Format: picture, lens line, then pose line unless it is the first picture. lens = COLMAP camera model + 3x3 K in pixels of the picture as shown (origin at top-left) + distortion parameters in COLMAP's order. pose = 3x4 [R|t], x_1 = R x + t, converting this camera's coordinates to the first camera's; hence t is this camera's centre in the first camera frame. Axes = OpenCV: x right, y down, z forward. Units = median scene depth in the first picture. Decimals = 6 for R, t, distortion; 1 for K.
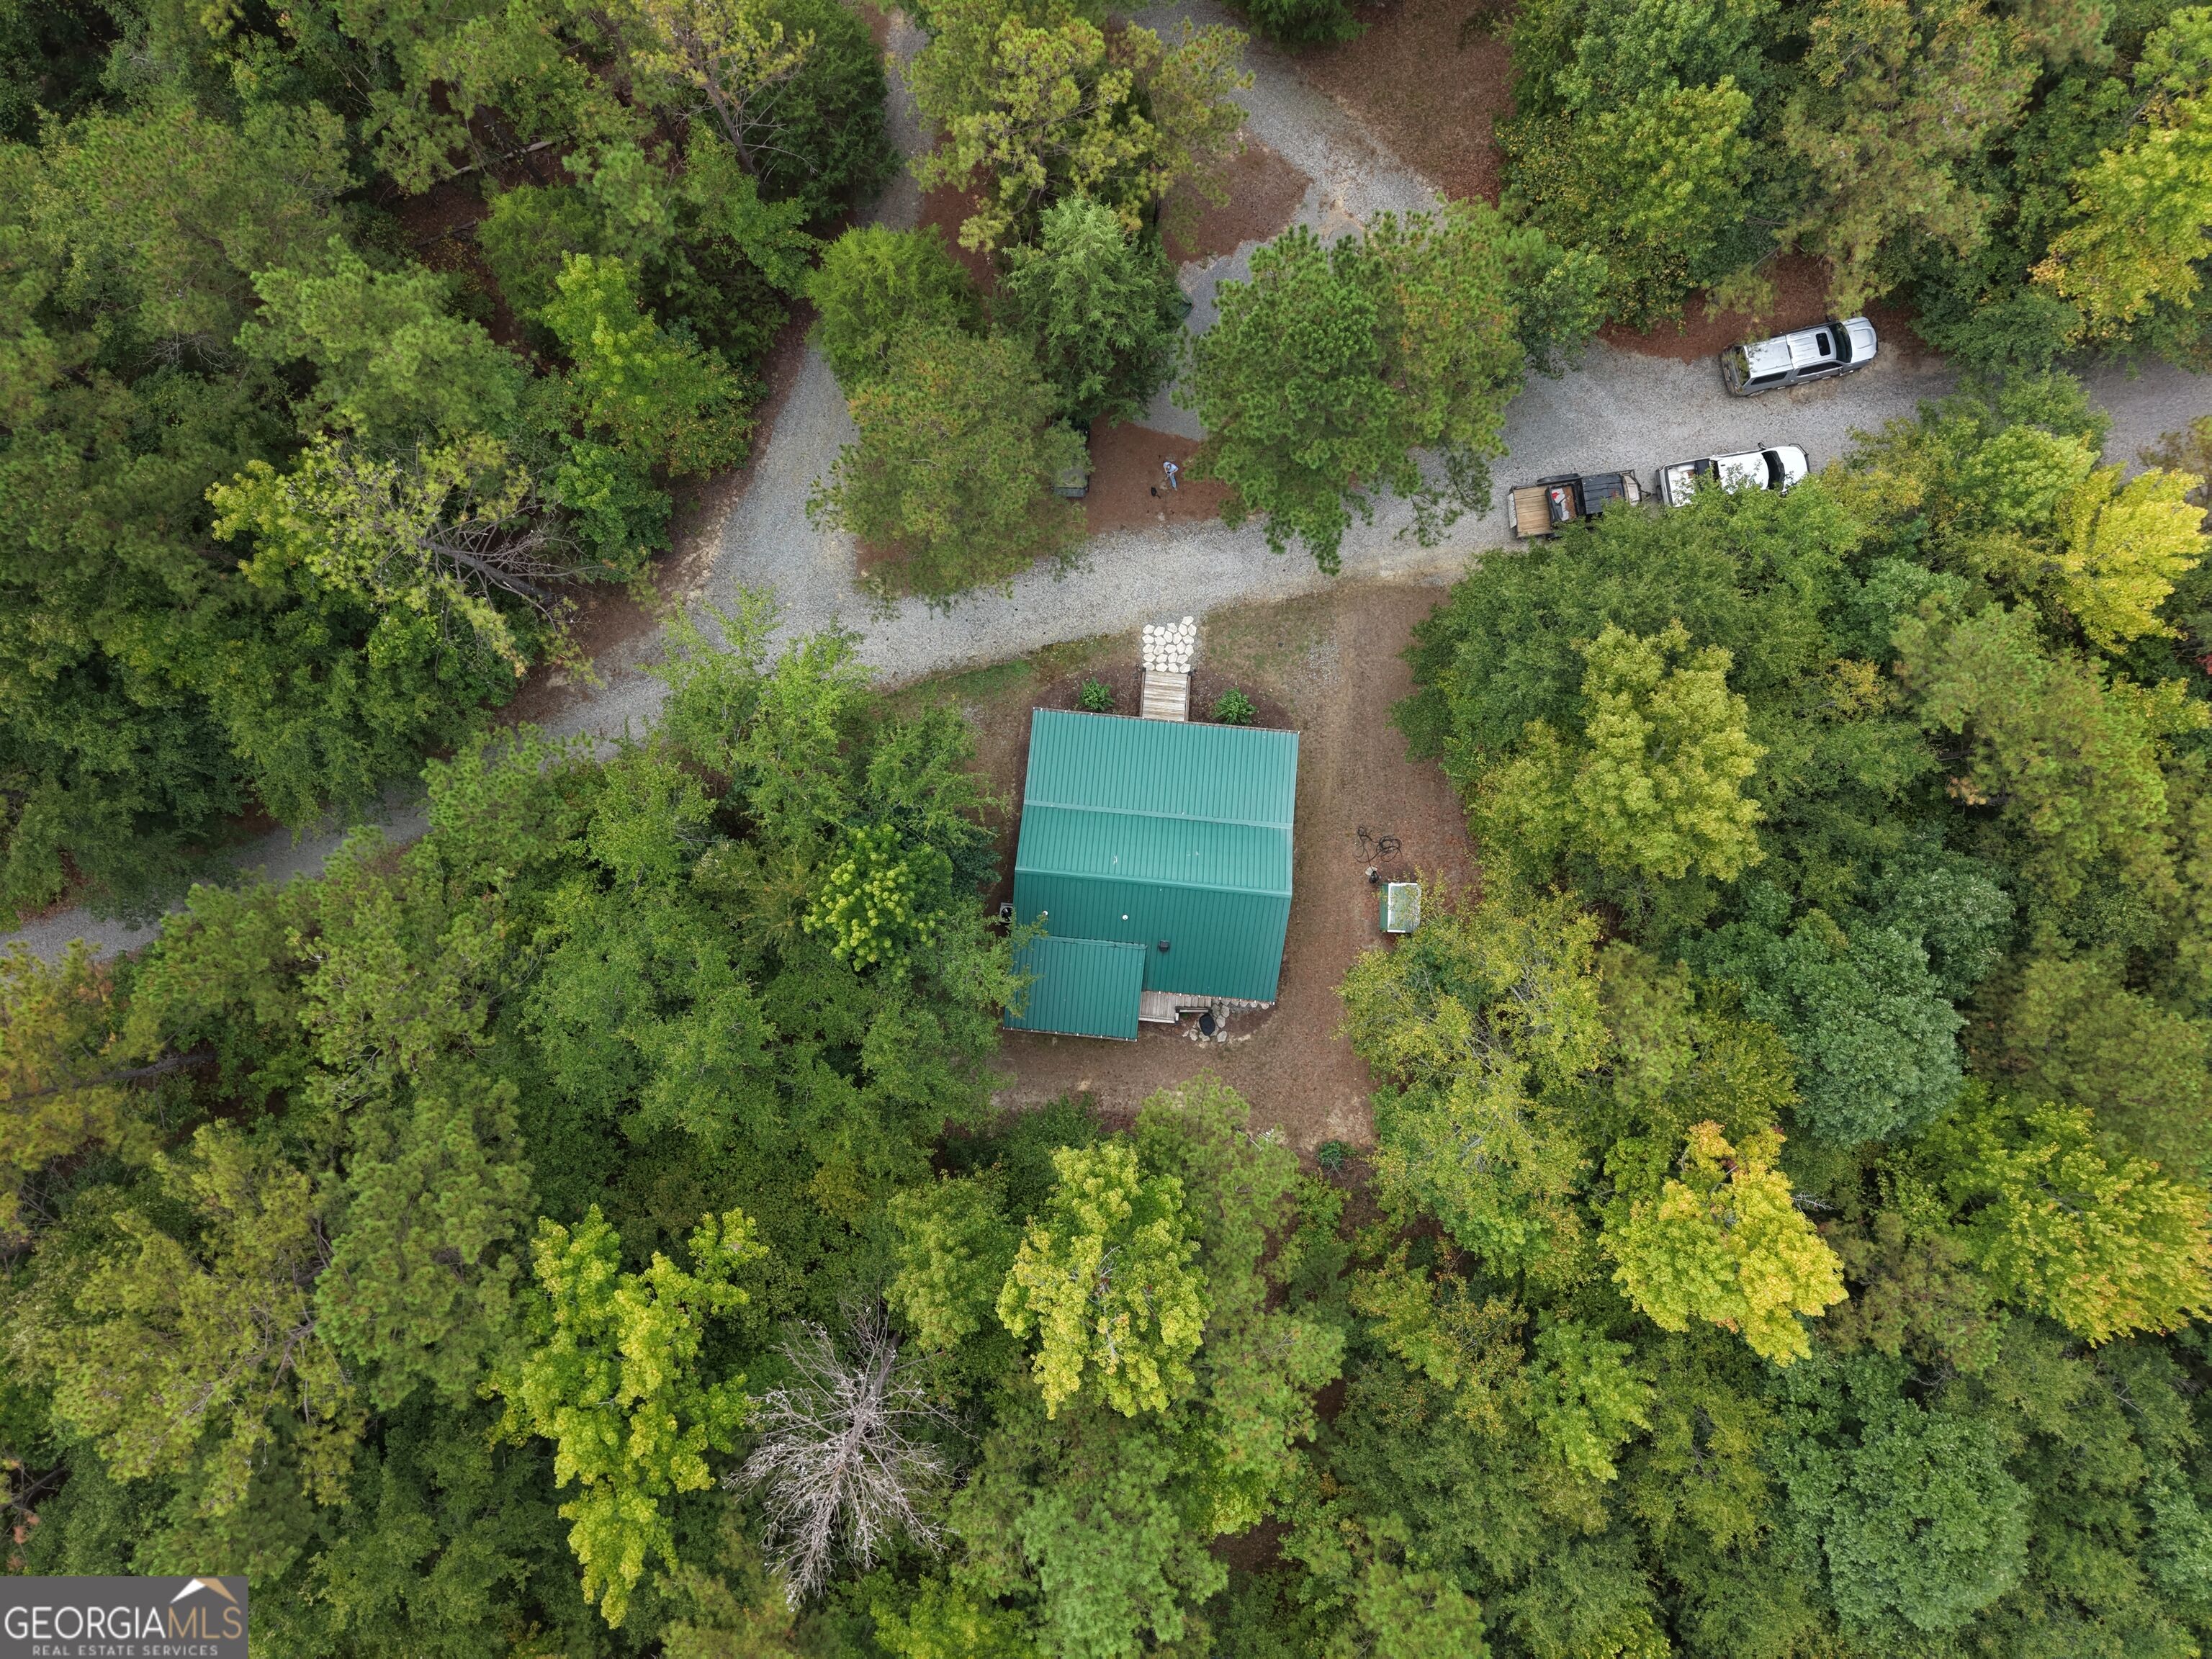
lens RADIAL K [[1440.9, 0, 1104.8], [0, 1440.9, 847.8], [0, 0, 1]] dist [0.027388, -0.032665]
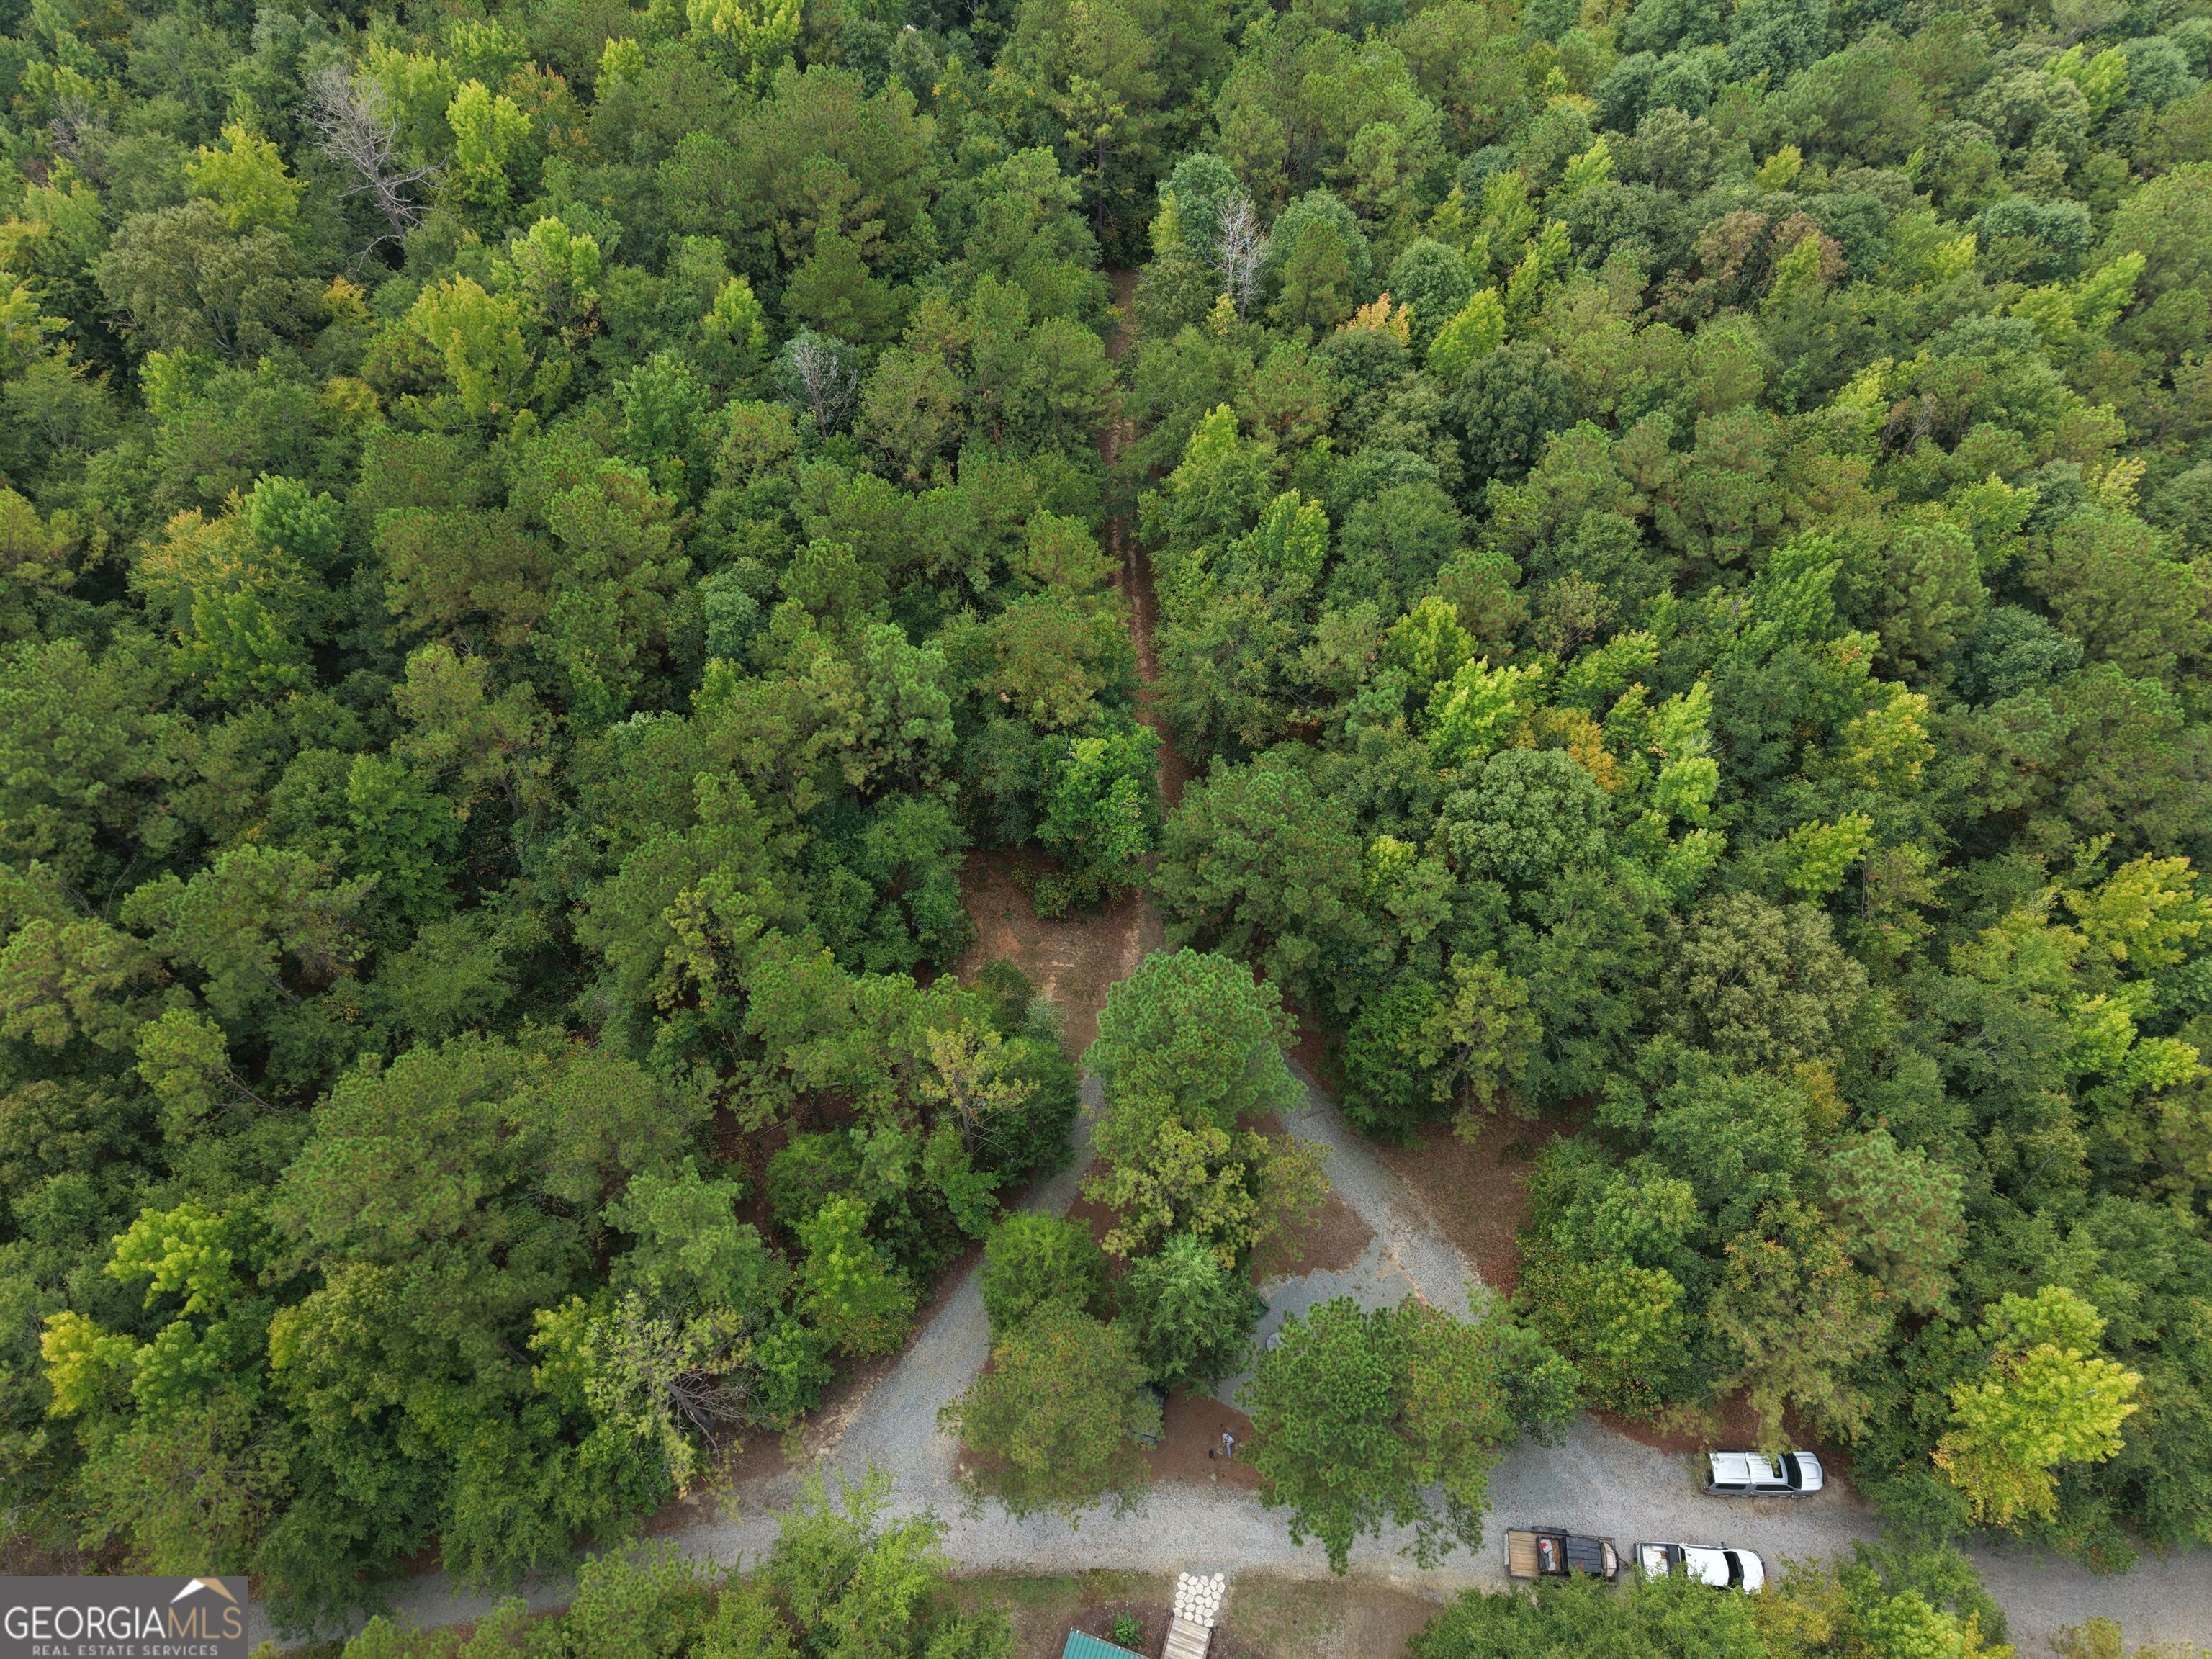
lens RADIAL K [[1440.9, 0, 1104.8], [0, 1440.9, 847.8], [0, 0, 1]] dist [0.027388, -0.032665]
pose [[0.972919, 0.194155, -0.125430, 0.000756], [-0.231146, 0.816187, -0.529538, 0.000633], [-0.000438, 0.544190, 0.838962, -0.347200]]
